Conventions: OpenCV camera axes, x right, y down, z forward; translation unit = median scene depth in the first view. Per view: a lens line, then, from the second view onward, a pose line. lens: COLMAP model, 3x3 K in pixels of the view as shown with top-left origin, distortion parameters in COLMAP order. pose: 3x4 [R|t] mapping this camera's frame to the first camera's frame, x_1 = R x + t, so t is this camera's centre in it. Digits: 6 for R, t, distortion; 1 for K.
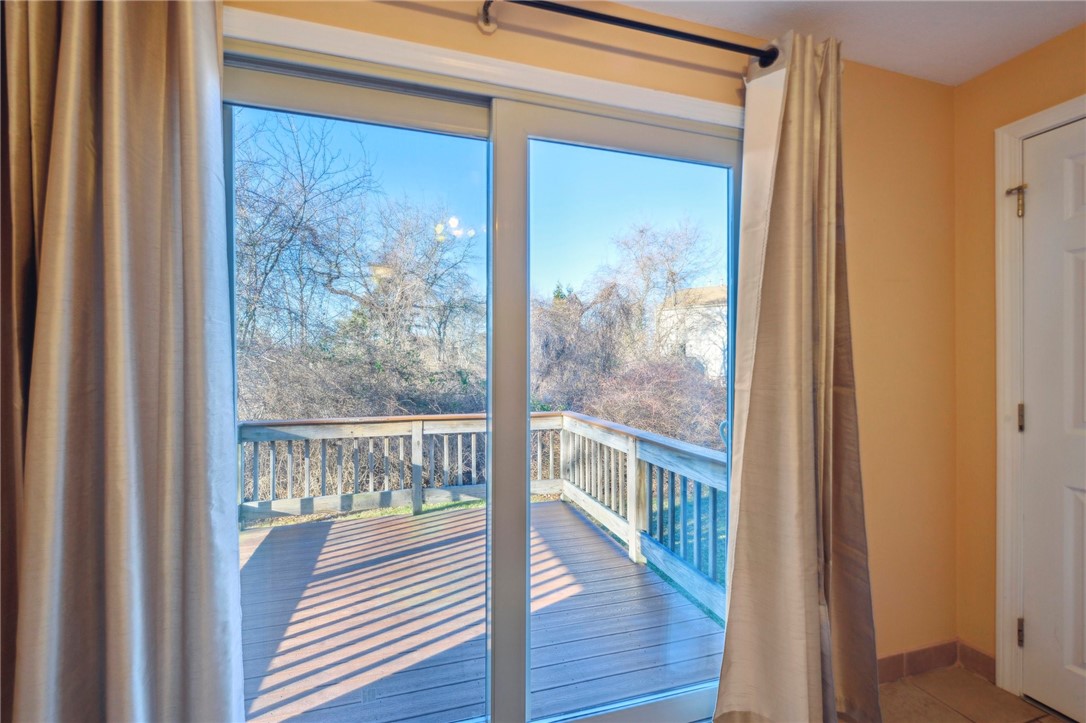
lens RADIAL K [[454.4, 0, 545.2], [0, 454.4, 367.0], [0, 0, 1]] dist [-0.001183, -0.000084]
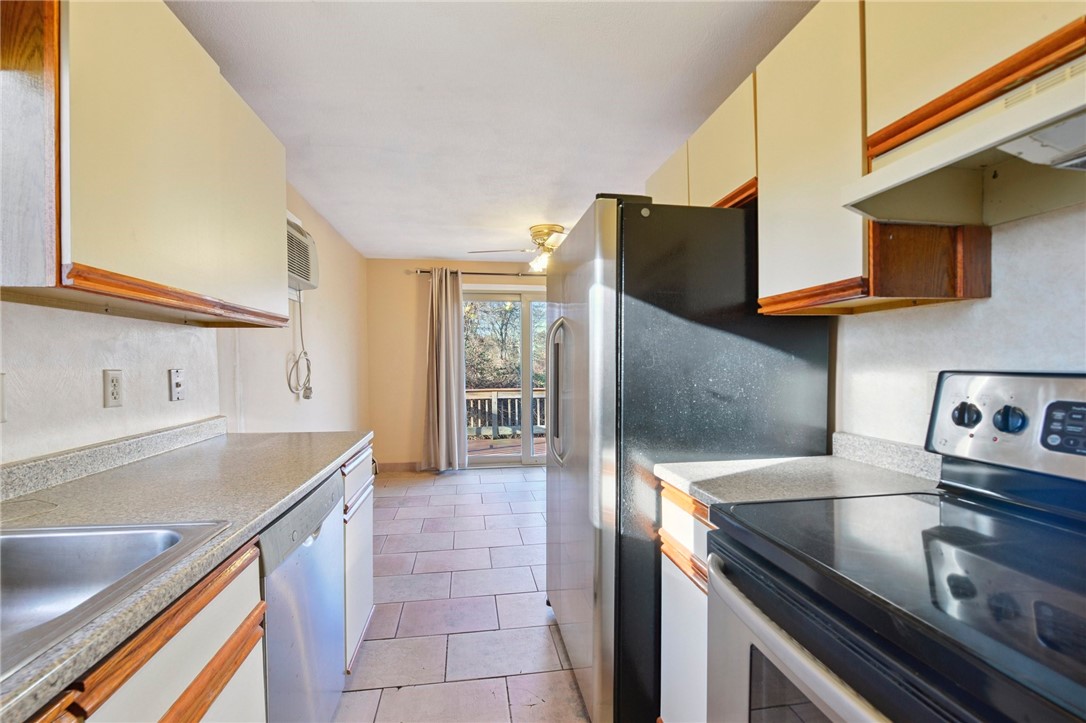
lens RADIAL K [[456.4, 0, 544.0], [0, 456.4, 364.5], [0, 0, 1]] dist [0.004081, -0.004867]
pose [[0.990980, -0.006551, -0.133853, 0.184064], [0.006620, 0.999978, 0.000066, 0.006264], [0.133850, -0.000952, 0.991001, -0.882228]]
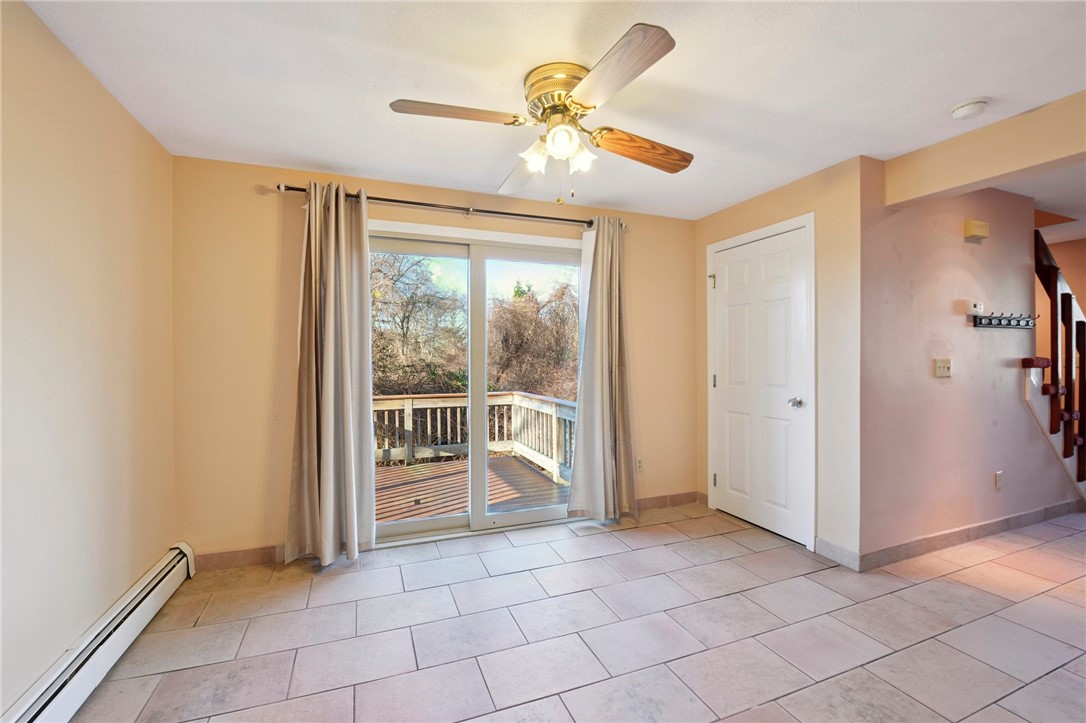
lens RADIAL K [[456.4, 0, 533.5], [0, 456.4, 353.2], [0, 0, 1]] dist [0.004081, -0.004867]
pose [[0.998338, -0.005068, 0.057415, 0.022387], [0.005940, 0.999869, -0.015031, 0.002548], [-0.057332, 0.015347, 0.998237, -0.423433]]
